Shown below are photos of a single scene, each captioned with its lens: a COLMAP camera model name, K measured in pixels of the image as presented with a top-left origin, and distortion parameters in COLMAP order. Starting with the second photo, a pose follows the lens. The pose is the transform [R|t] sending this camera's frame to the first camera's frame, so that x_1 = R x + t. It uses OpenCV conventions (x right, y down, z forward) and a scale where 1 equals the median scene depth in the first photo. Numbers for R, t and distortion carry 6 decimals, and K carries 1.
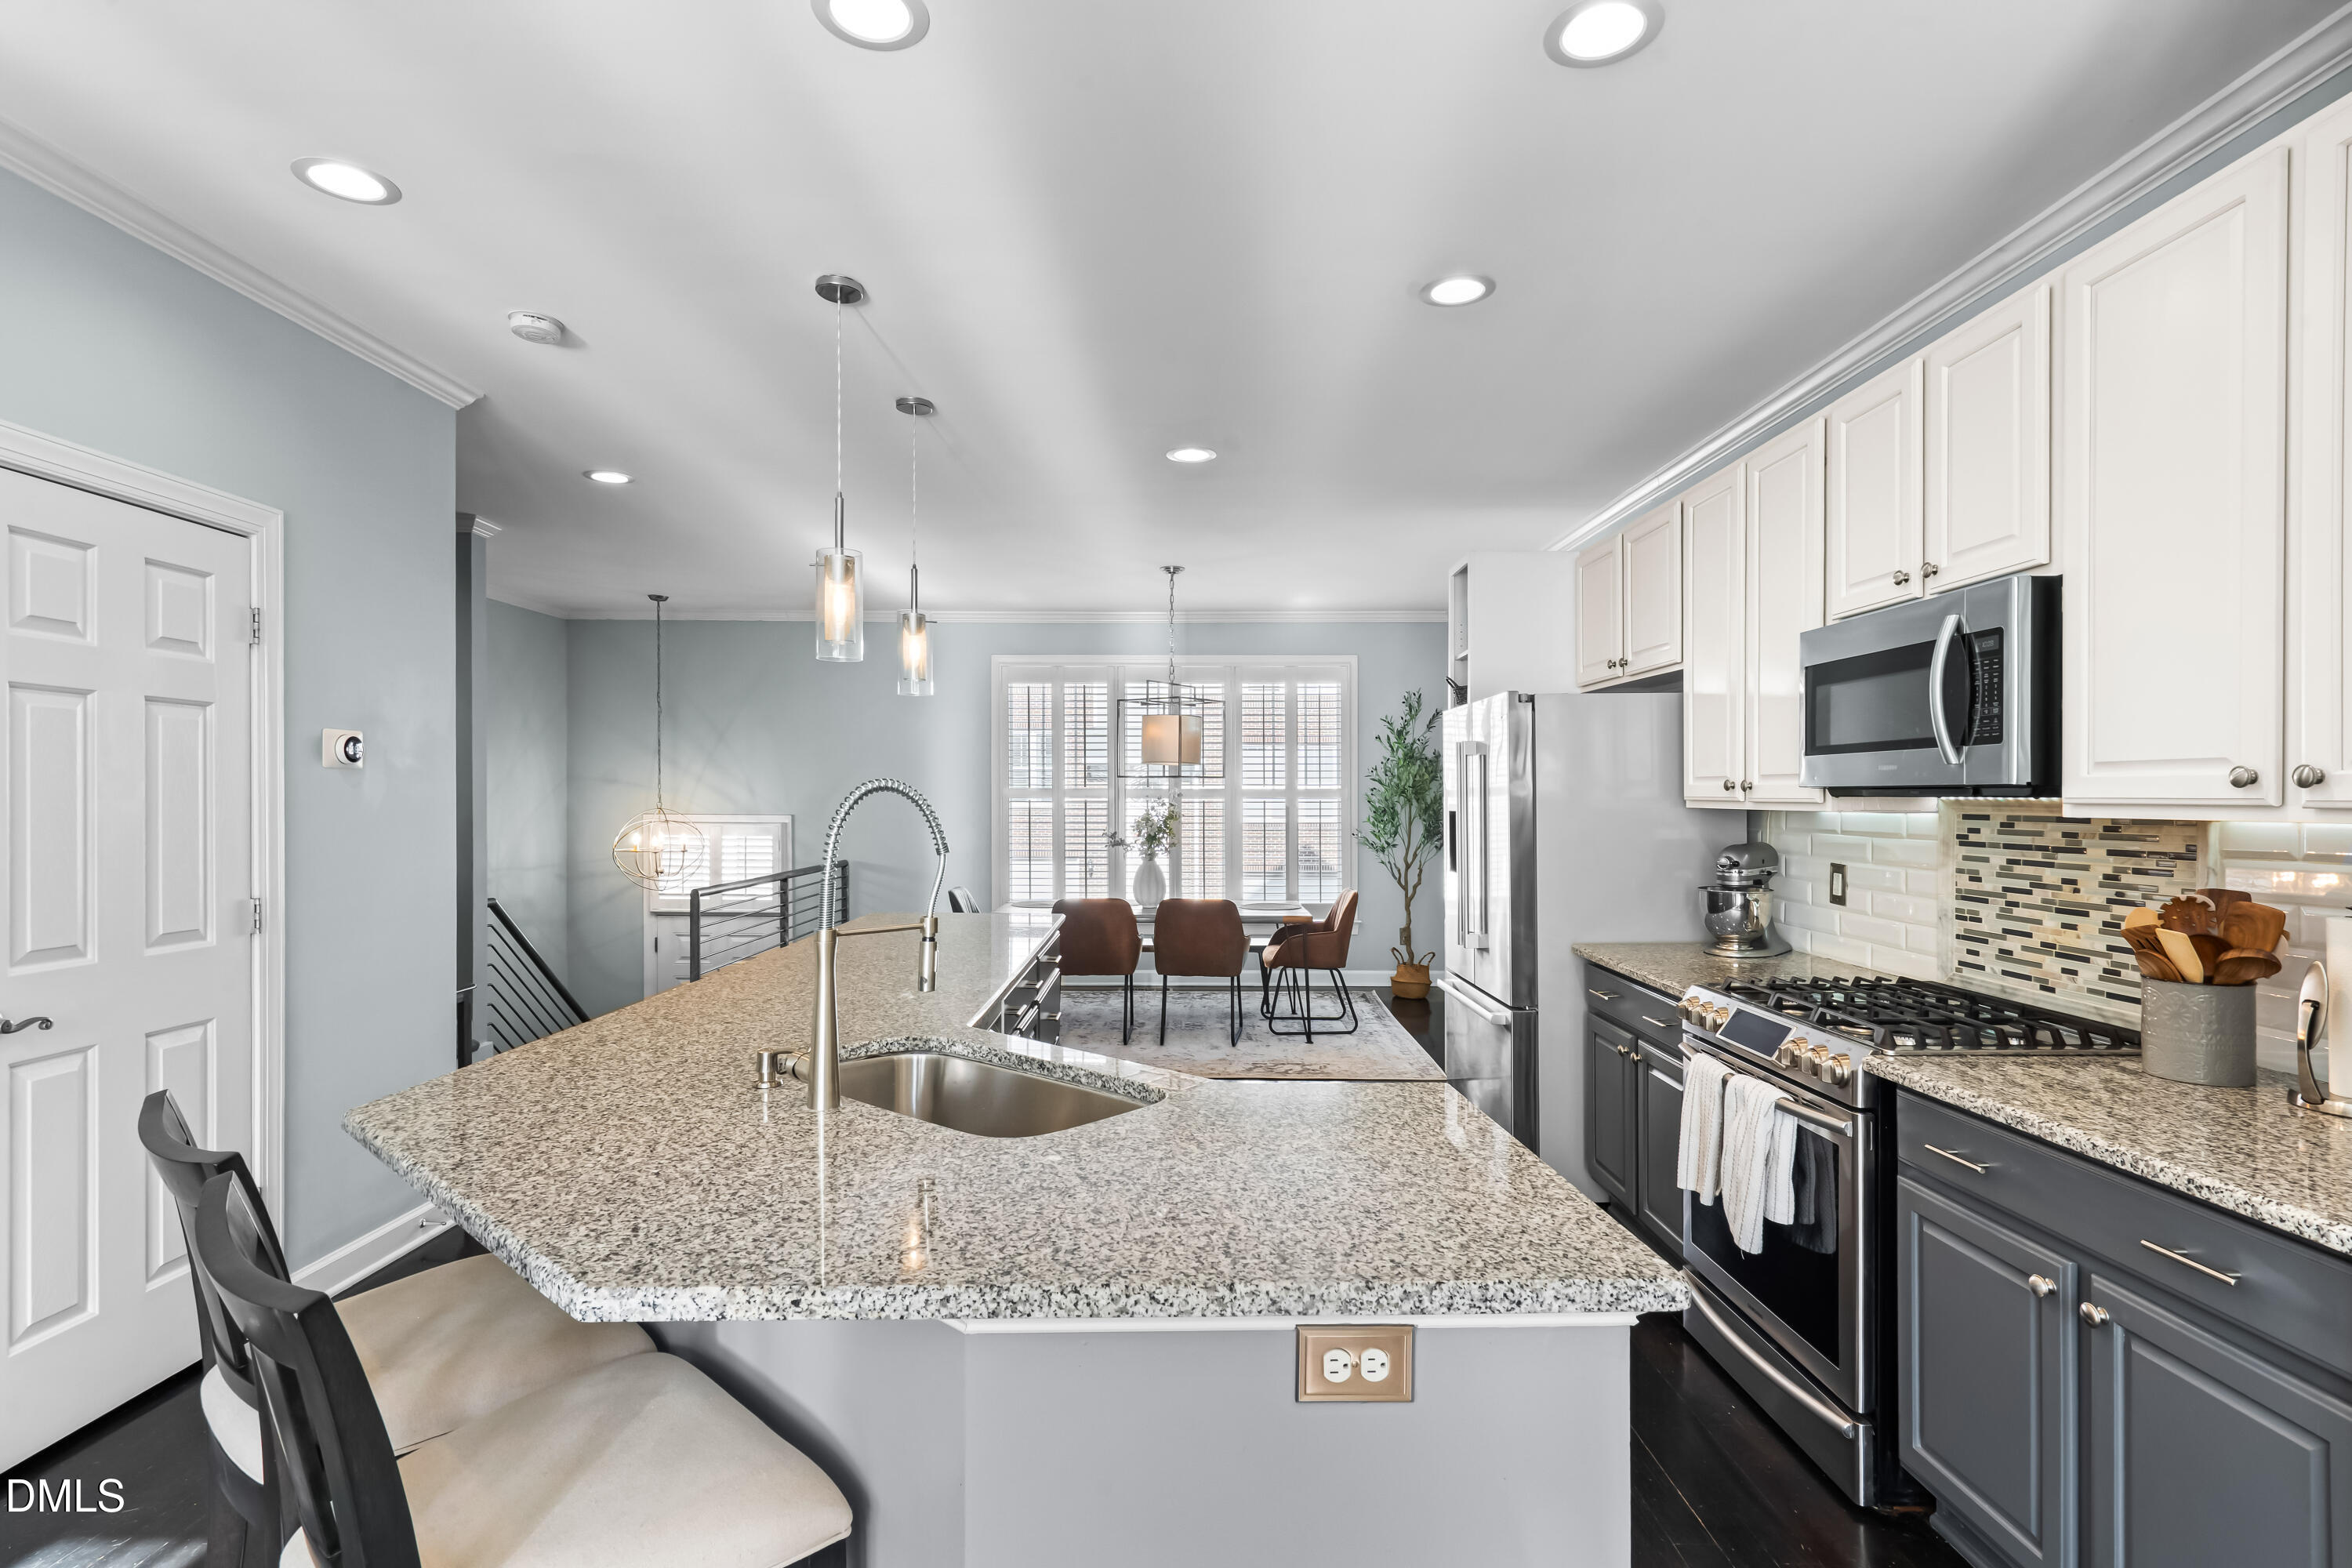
lens RADIAL K [[1096.8, 0, 1176.5], [0, 1096.8, 792.6], [0, 0, 1]] dist [-0.006690, 0.001170]
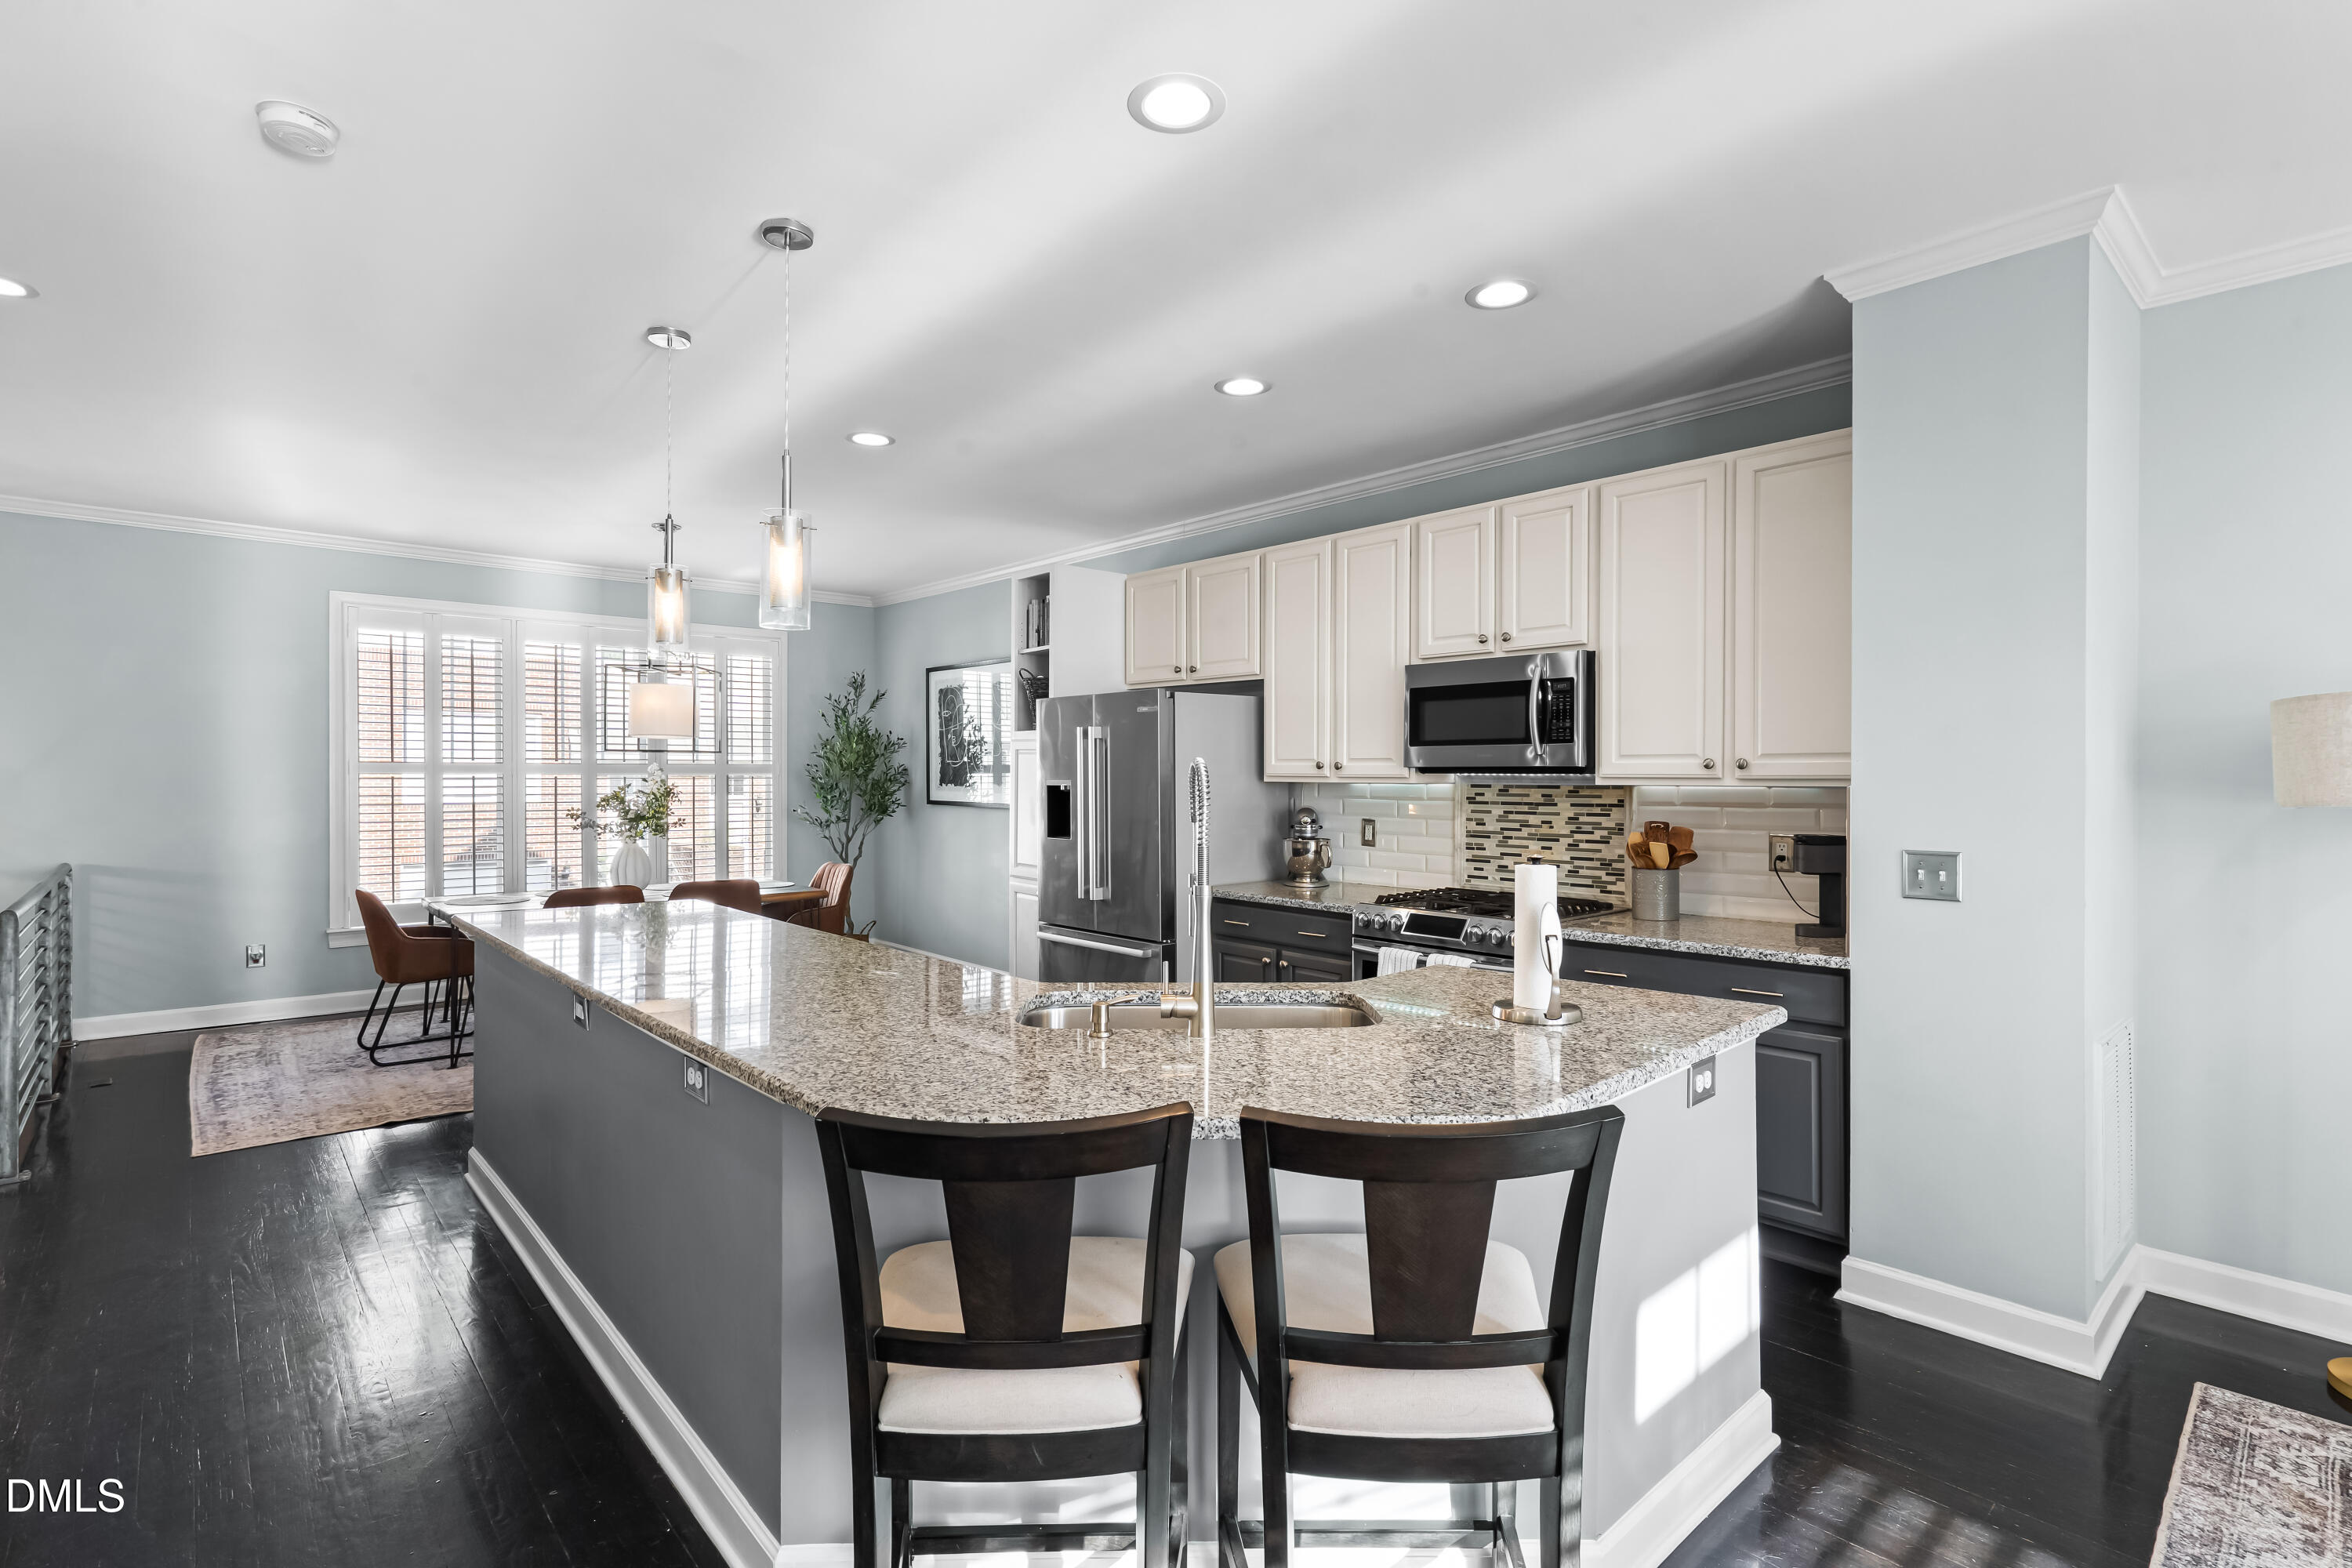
lens RADIAL K [[1096.8, 0, 1160.2], [0, 1096.8, 779.9], [0, 0, 1]] dist [-0.006690, 0.001170]
pose [[0.755176, -0.005124, 0.655502, -0.701418], [-0.002615, 0.999938, 0.010828, -0.002785], [-0.655517, -0.009892, 0.755116, 0.080159]]
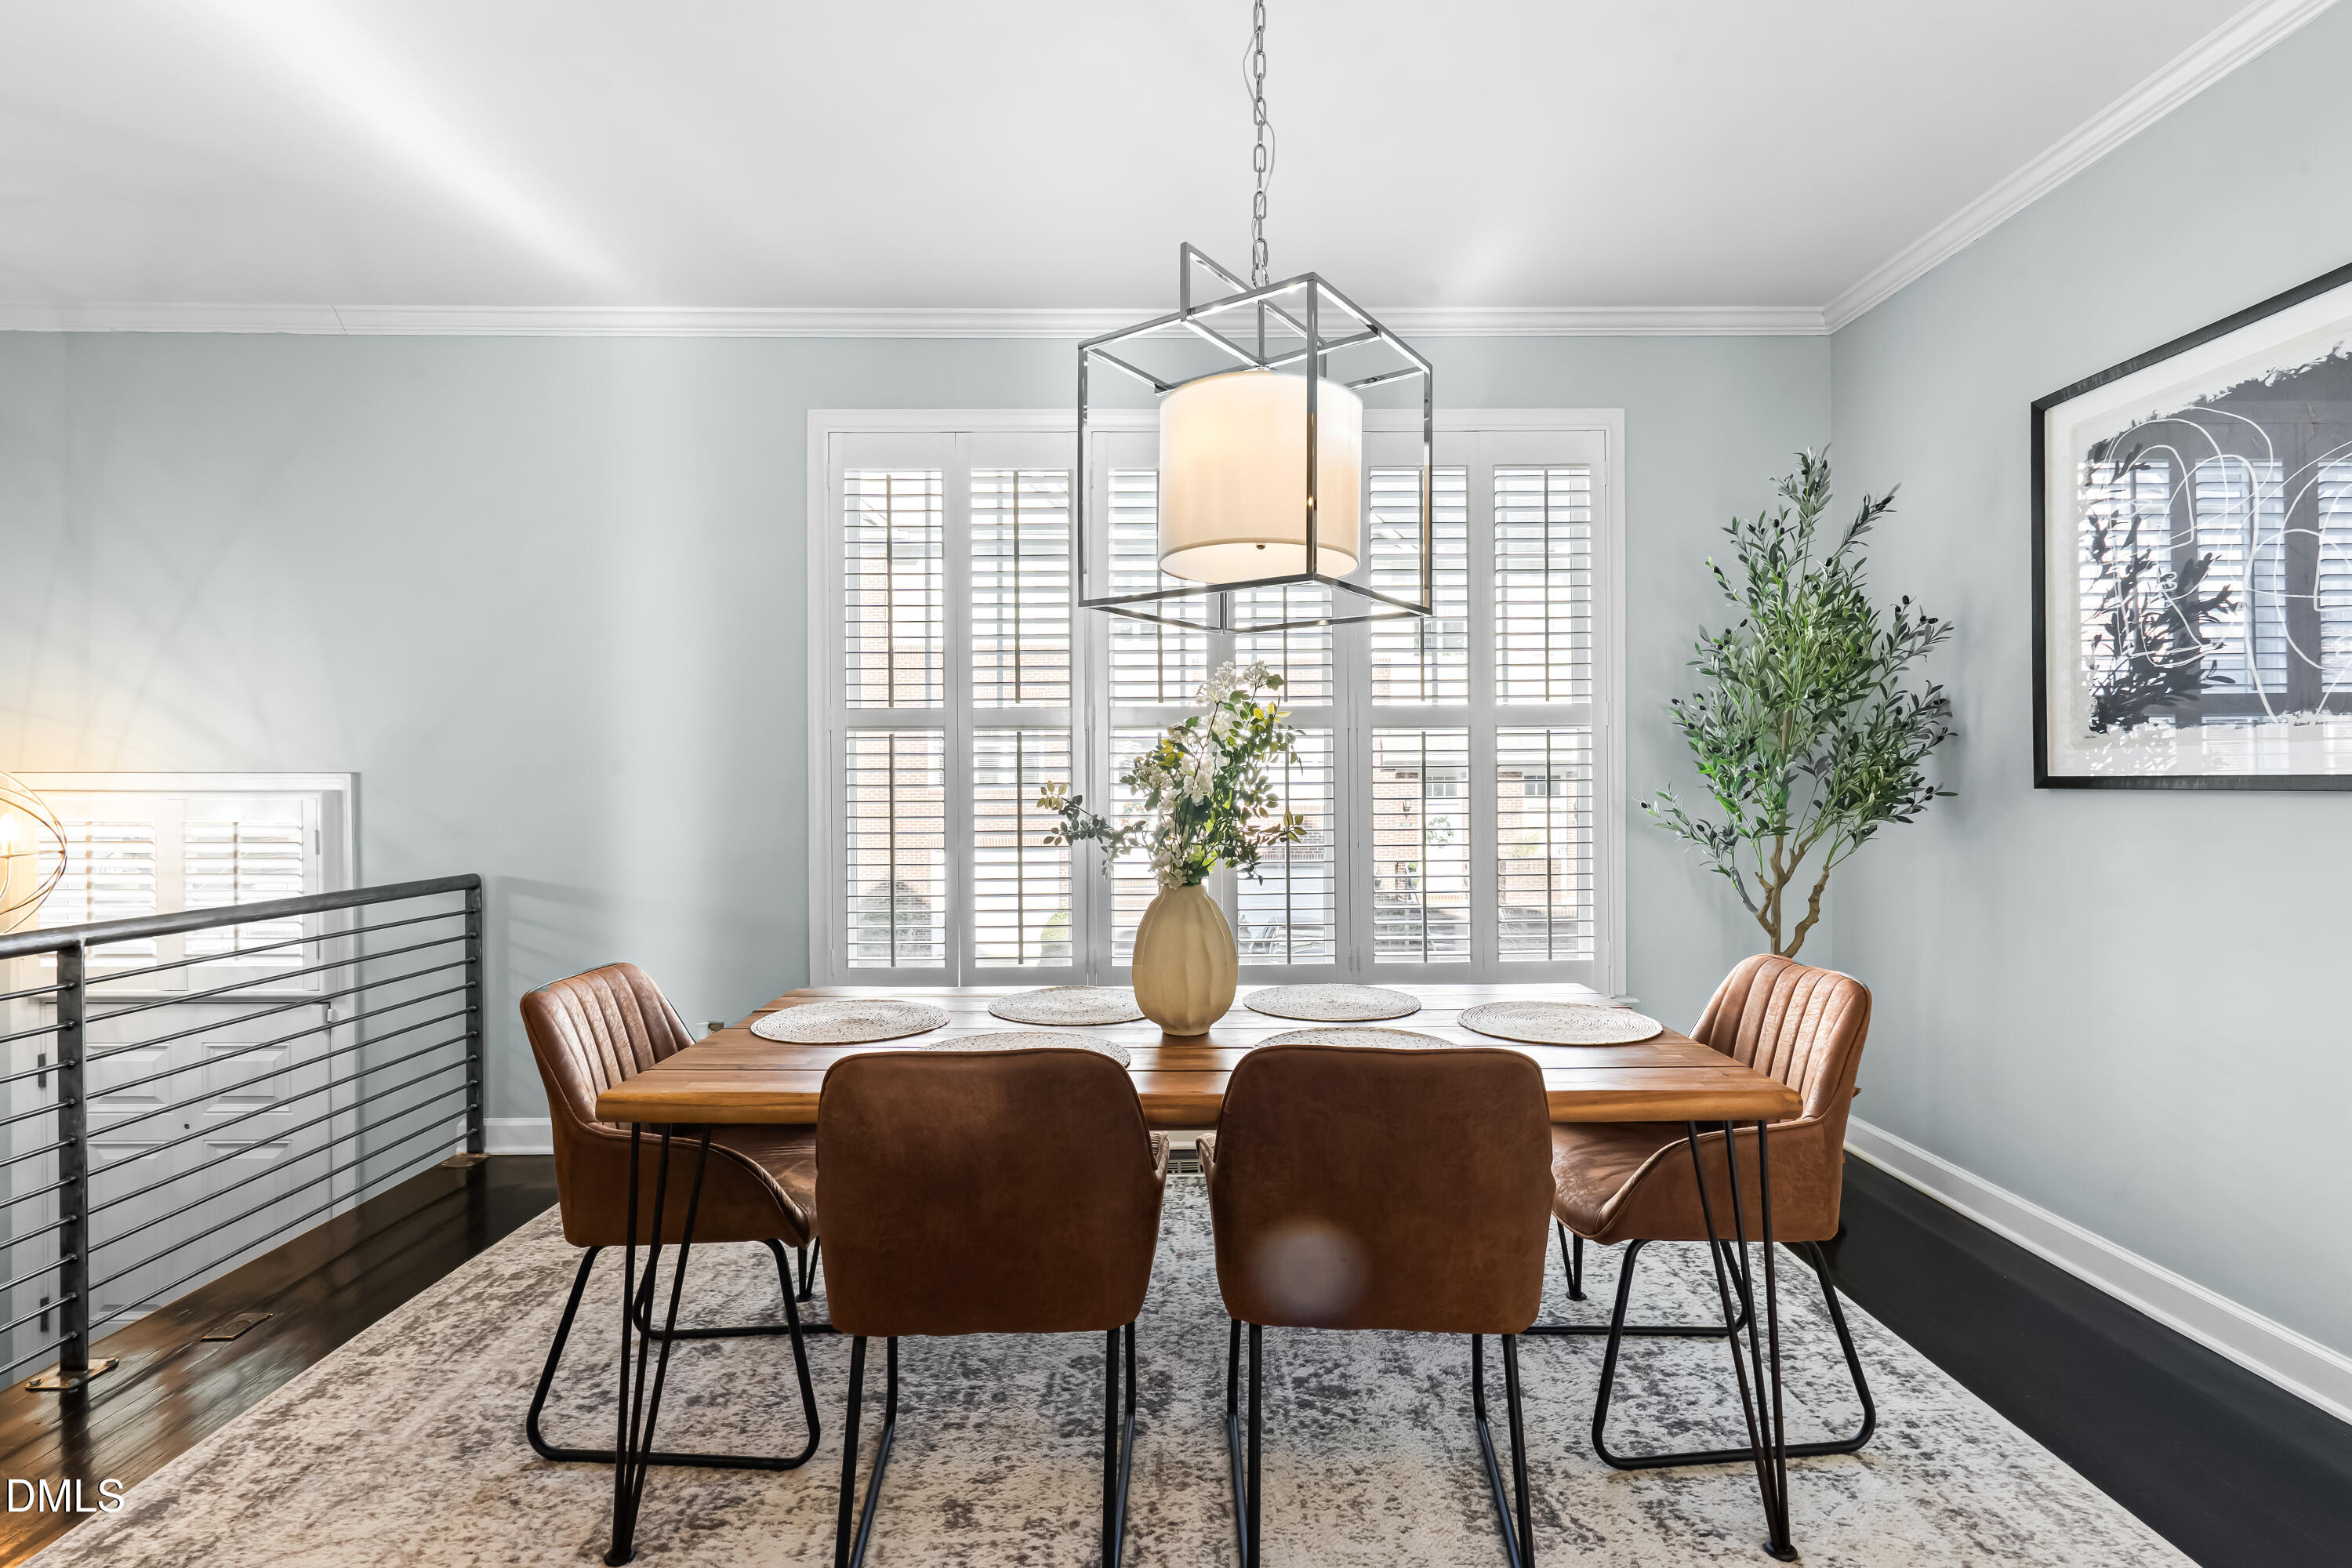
lens RADIAL K [[1096.8, 0, 1176.4], [0, 1096.8, 783.1], [0, 0, 1]] dist [-0.006690, 0.001170]
pose [[0.999918, -0.009007, 0.009143, -0.072905], [0.008977, 0.999954, 0.003307, 0.078309], [-0.009173, -0.003225, 0.999953, 1.667761]]
